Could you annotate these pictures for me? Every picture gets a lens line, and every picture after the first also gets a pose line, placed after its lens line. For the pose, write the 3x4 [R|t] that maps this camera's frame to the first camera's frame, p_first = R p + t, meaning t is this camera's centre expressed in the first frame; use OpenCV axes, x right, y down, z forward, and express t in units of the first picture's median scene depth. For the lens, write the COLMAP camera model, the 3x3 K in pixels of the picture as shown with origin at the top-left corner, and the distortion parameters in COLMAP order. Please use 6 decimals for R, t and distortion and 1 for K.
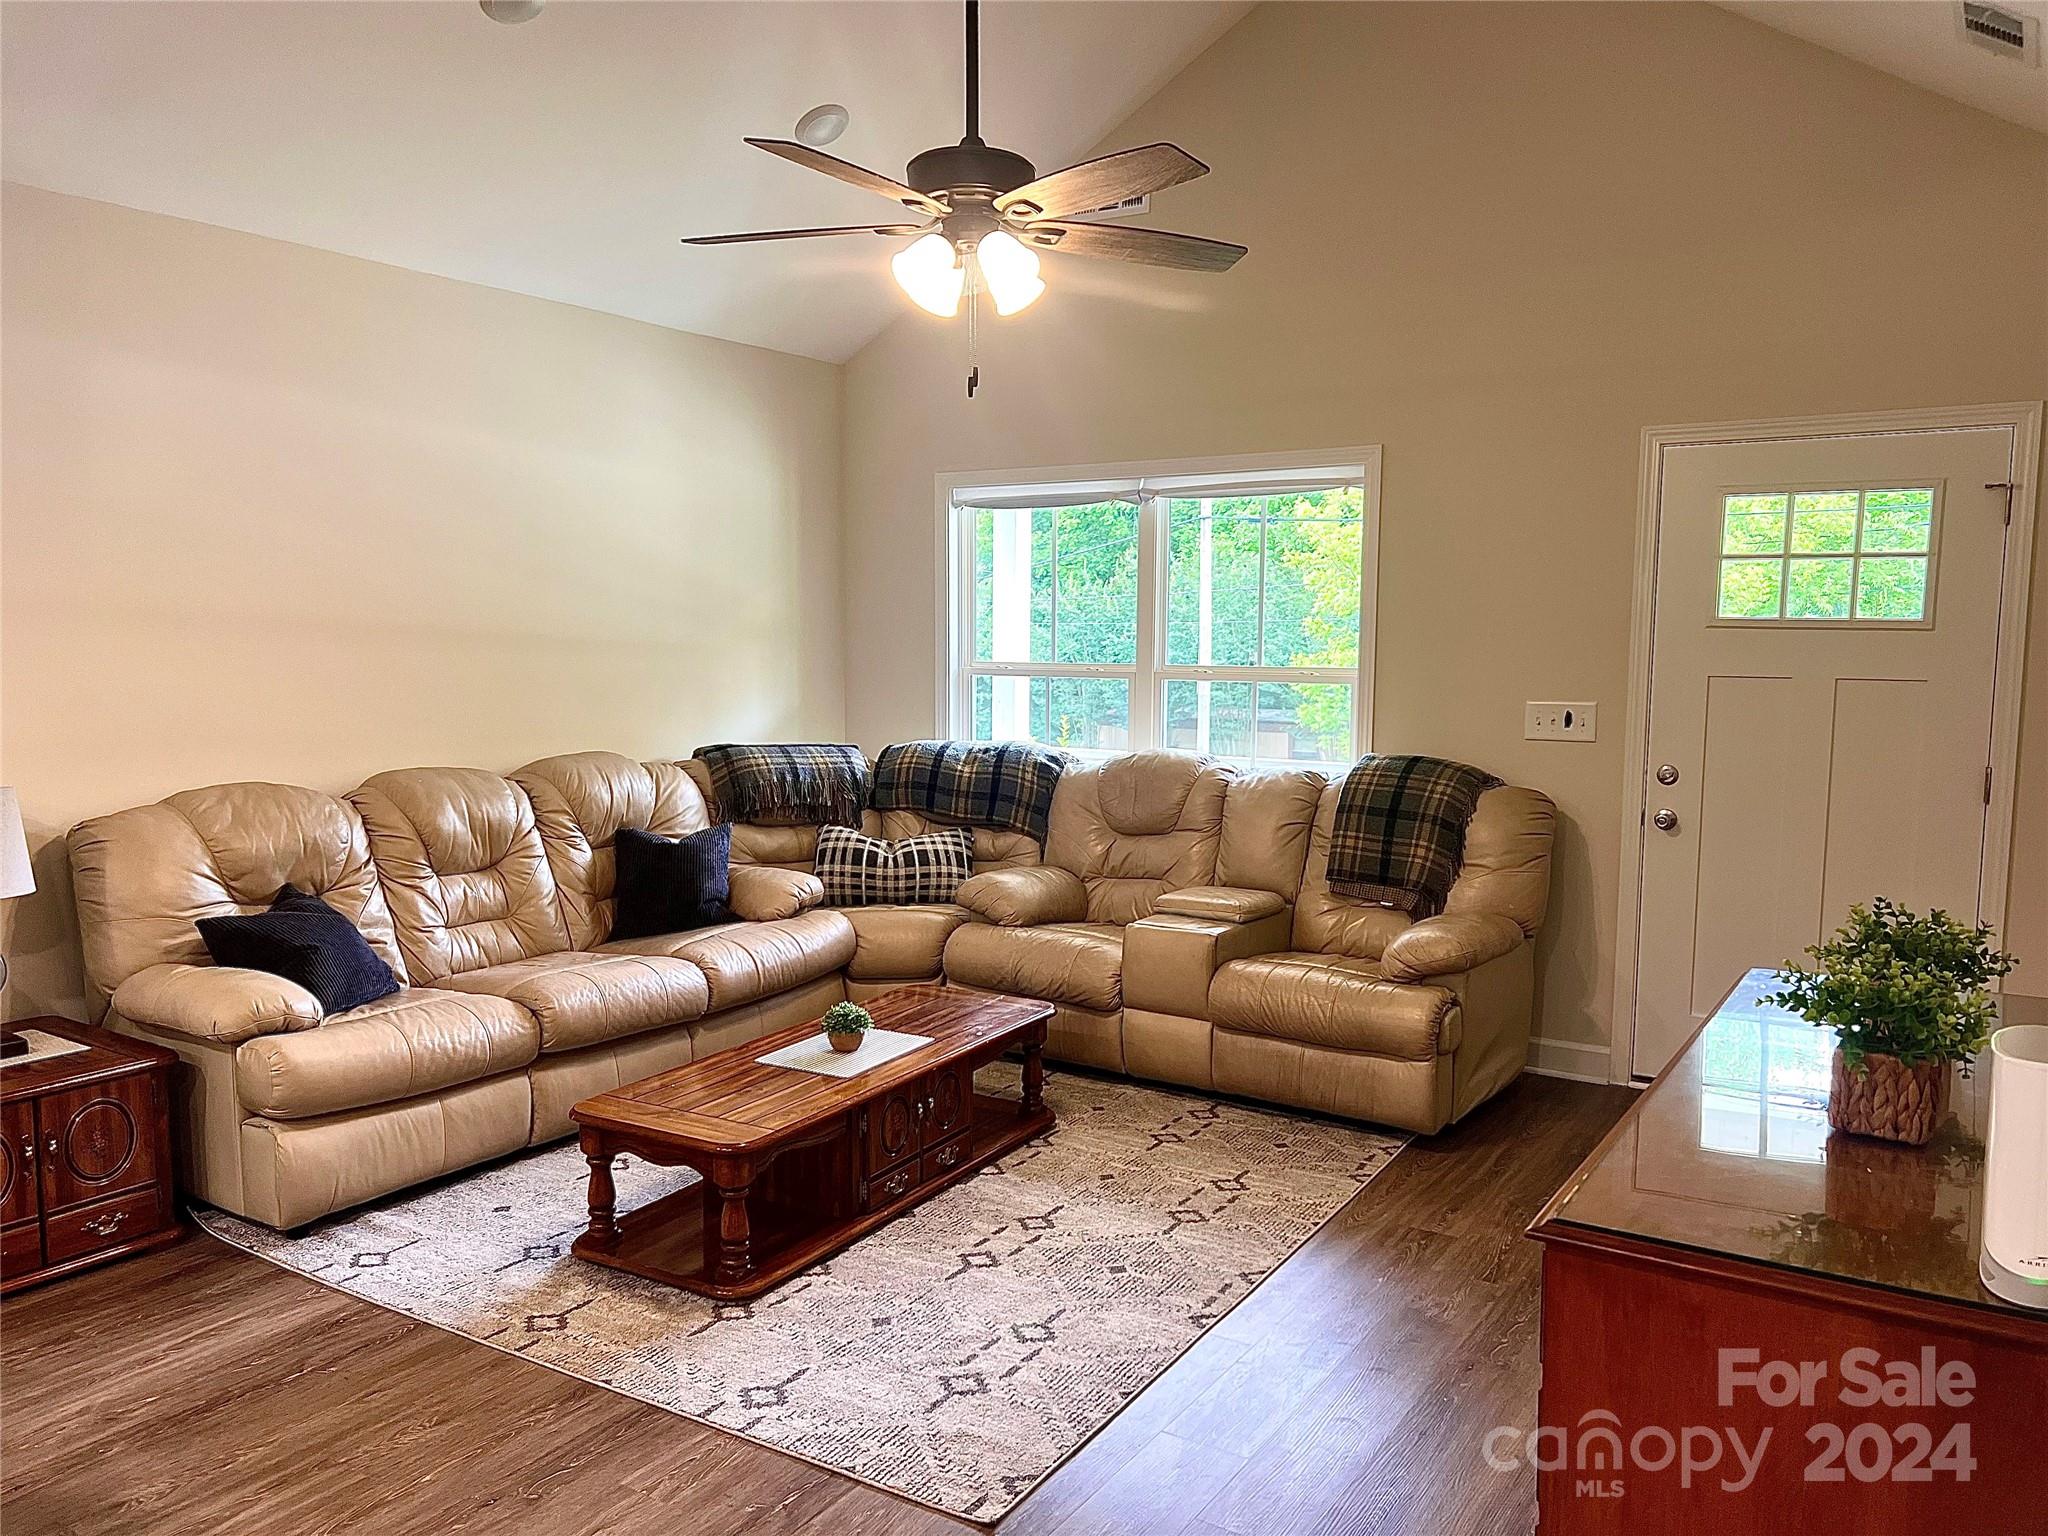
lens RADIAL K [[1611.0, 0, 1022.1], [0, 1611.0, 779.2], [0, 0, 1]] dist [0.006635, -0.014482]
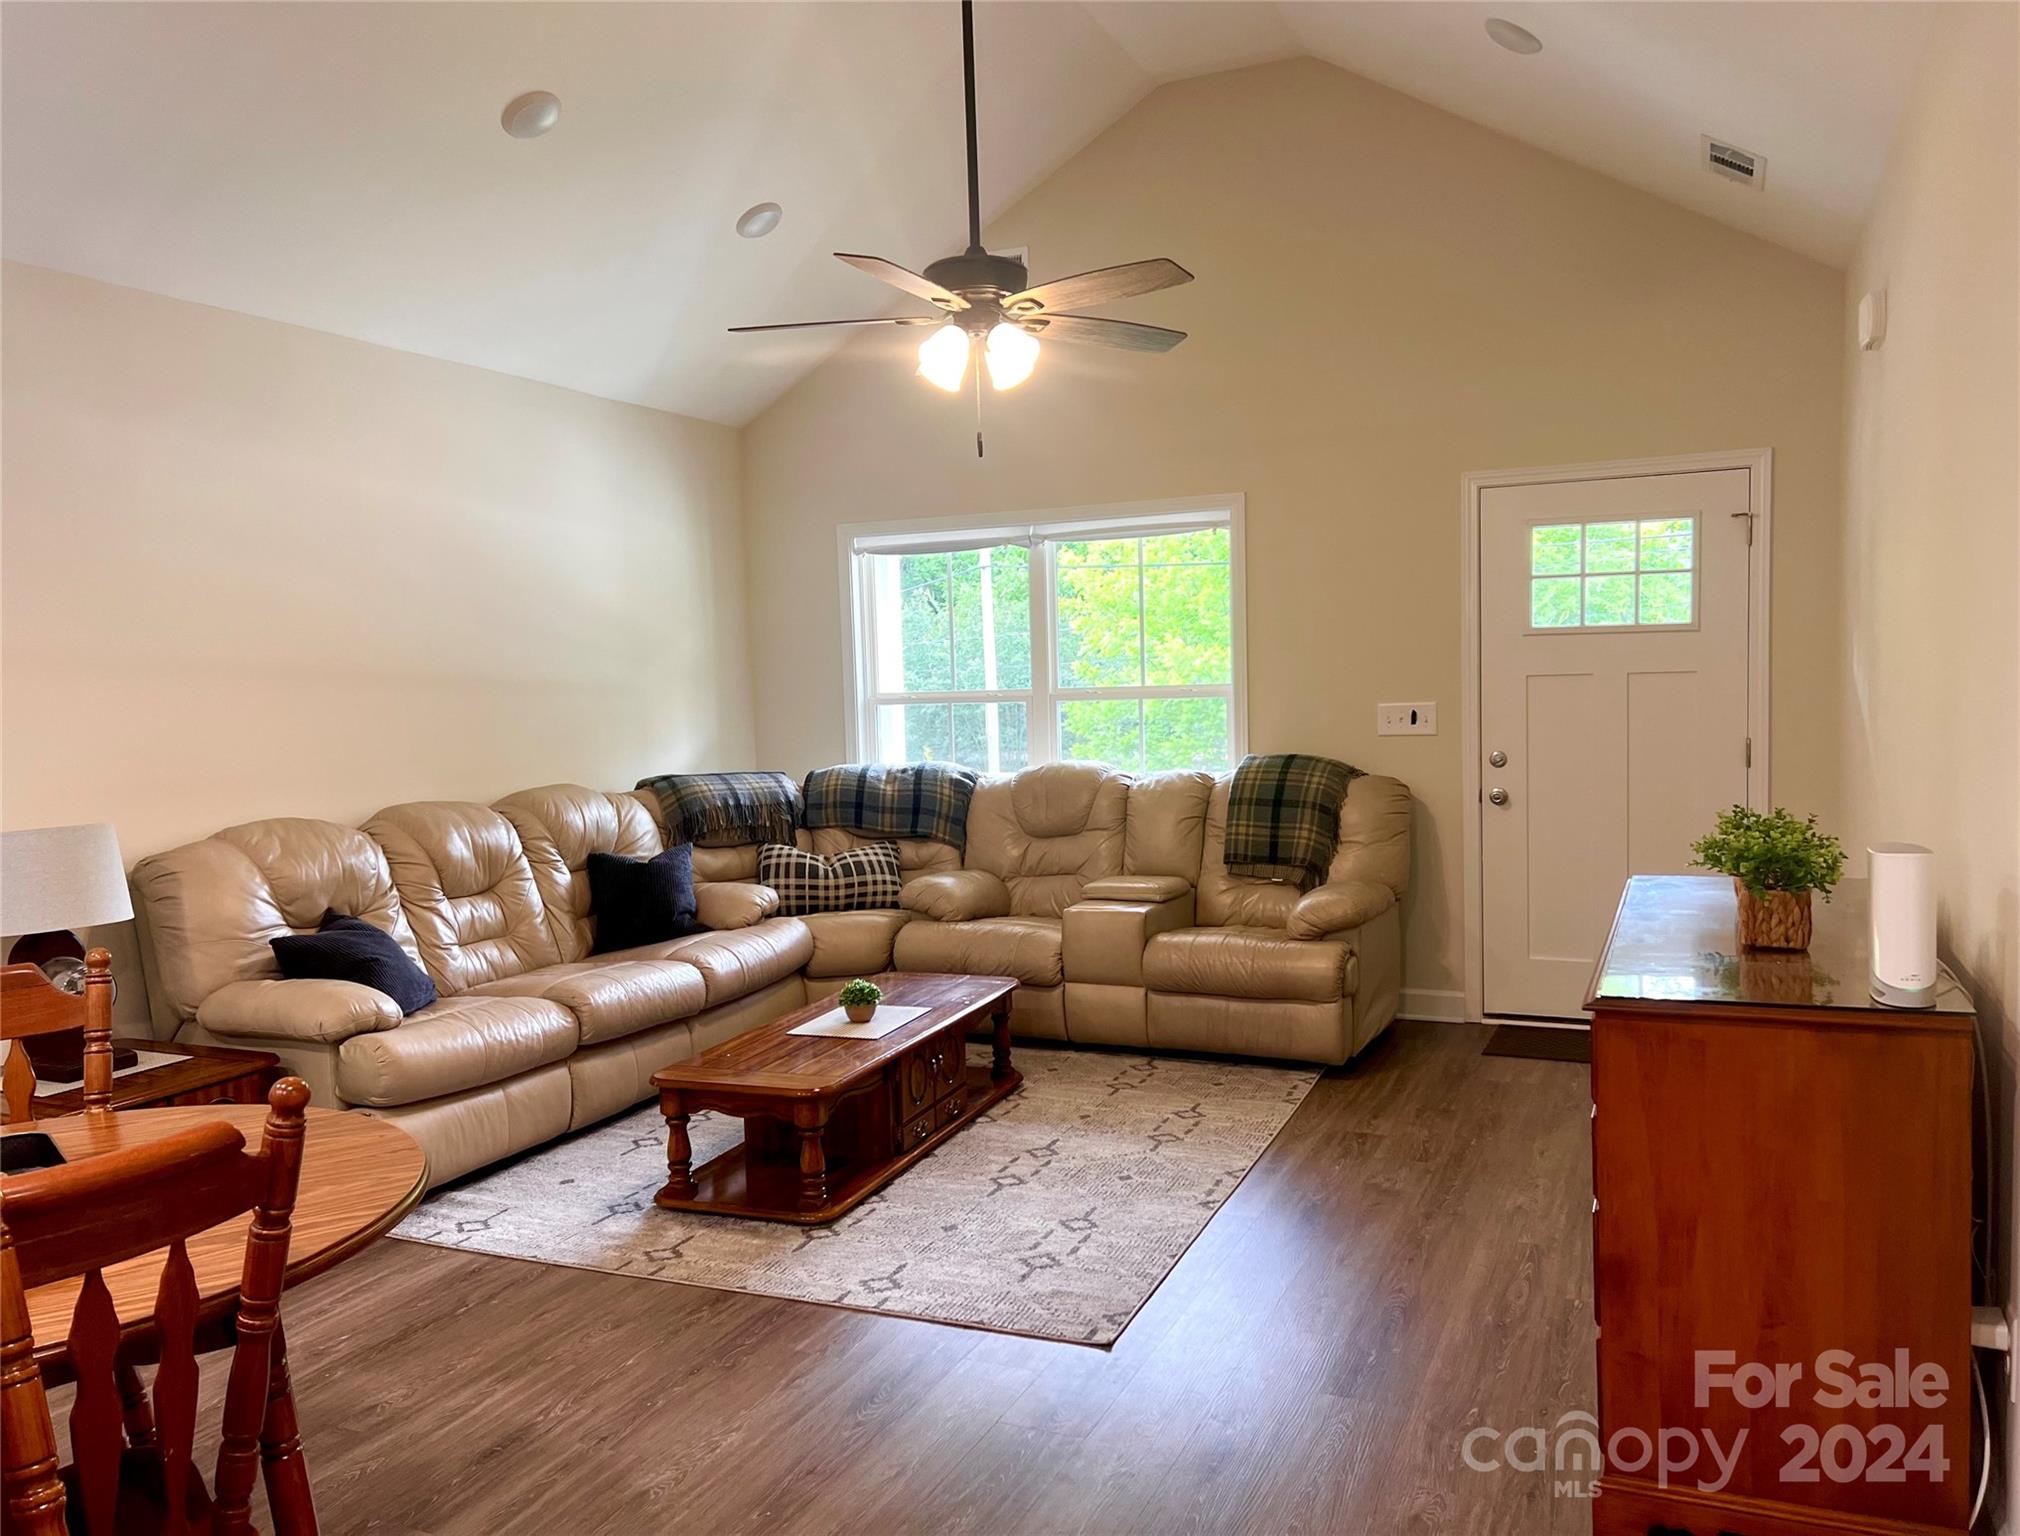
lens RADIAL K [[1617.9, 0, 1010.0], [0, 1617.9, 768.0], [0, 0, 1]] dist [0.005416, 0.007610]
pose [[0.987320, -0.044594, 0.152349, -0.148100], [0.050774, 0.998028, -0.036915, 0.031020], [-0.150402, 0.044183, 0.987637, -0.141959]]
